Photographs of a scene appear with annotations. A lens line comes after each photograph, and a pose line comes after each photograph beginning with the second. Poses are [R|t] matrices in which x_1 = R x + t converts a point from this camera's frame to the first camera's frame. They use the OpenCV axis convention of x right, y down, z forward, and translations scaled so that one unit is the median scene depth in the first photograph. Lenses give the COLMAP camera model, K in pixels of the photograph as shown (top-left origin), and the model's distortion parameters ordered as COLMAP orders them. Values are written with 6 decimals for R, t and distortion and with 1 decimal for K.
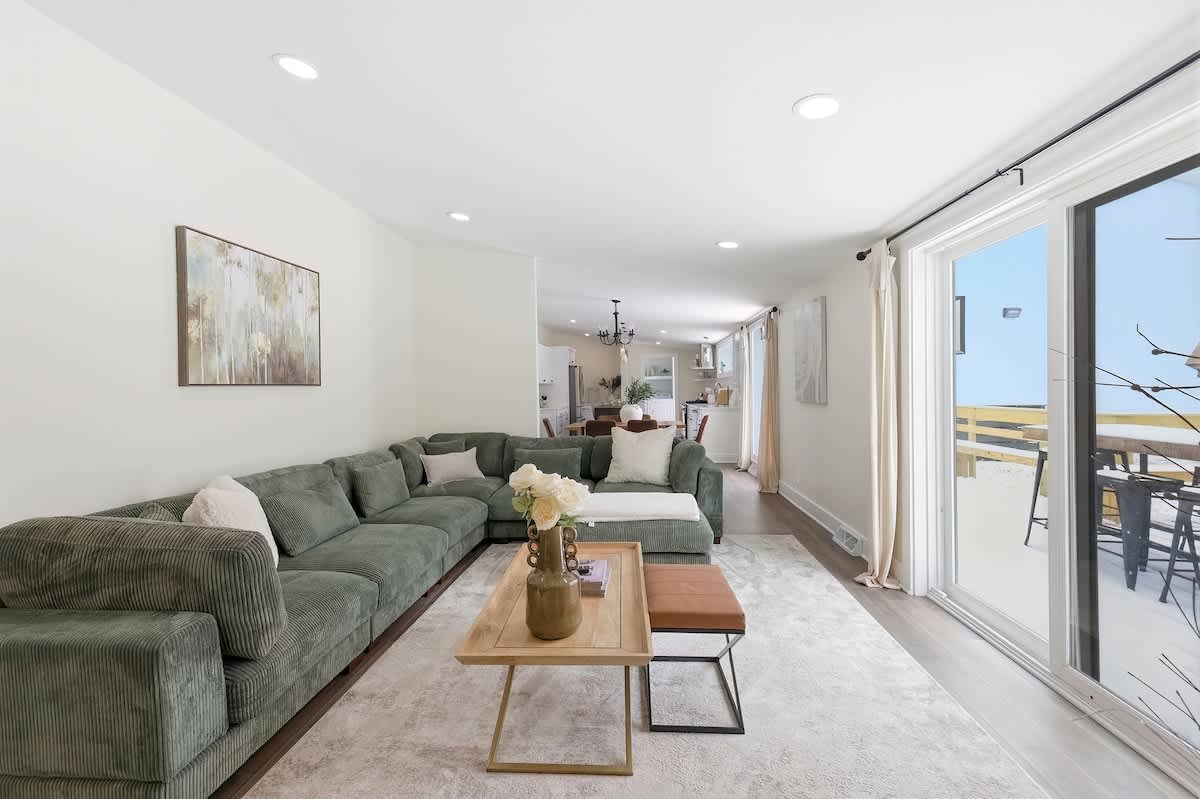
lens RADIAL K [[498.5, 0, 579.2], [0, 498.5, 397.4], [0, 0, 1]] dist [0.008582, -0.000393]
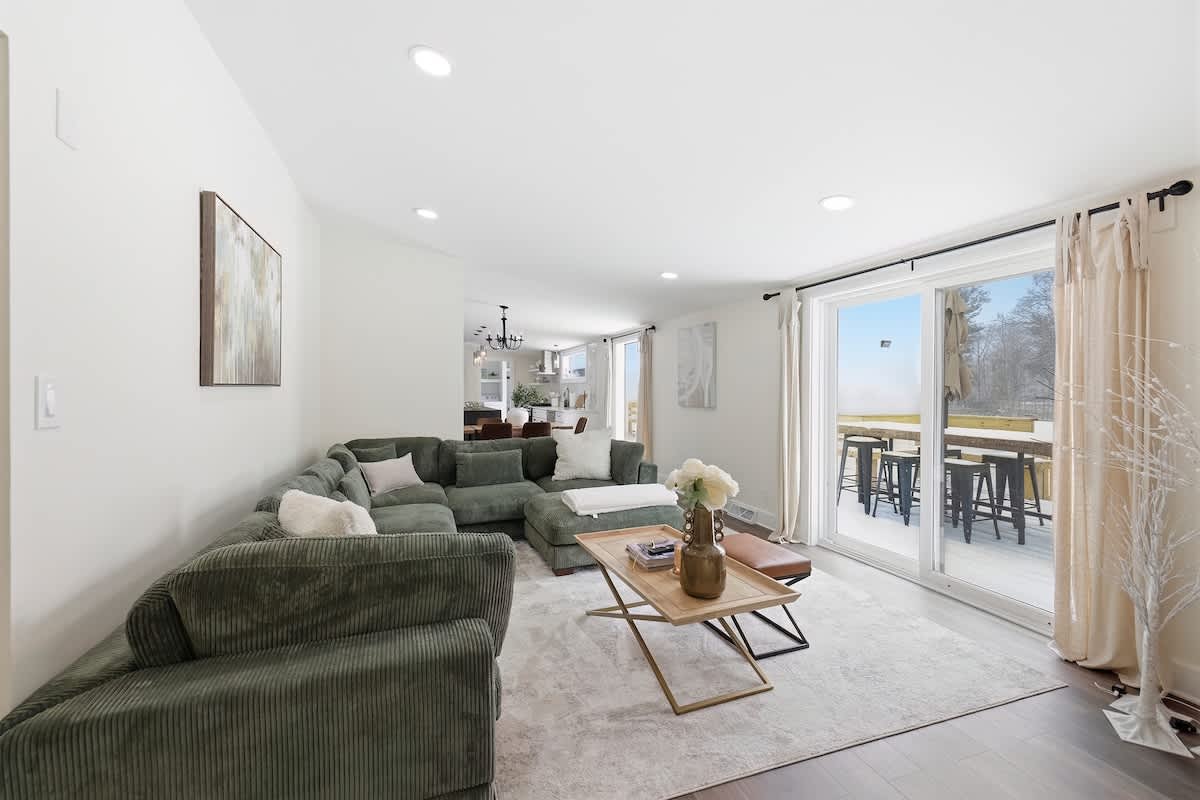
lens RADIAL K [[498.5, 0, 575.8], [0, 498.5, 396.8], [0, 0, 1]] dist [0.008582, -0.000393]
pose [[0.909903, 0.010590, 0.414687, -0.452831], [-0.008131, 0.999937, -0.007695, -0.002867], [-0.414742, 0.003630, 0.909932, 0.002359]]
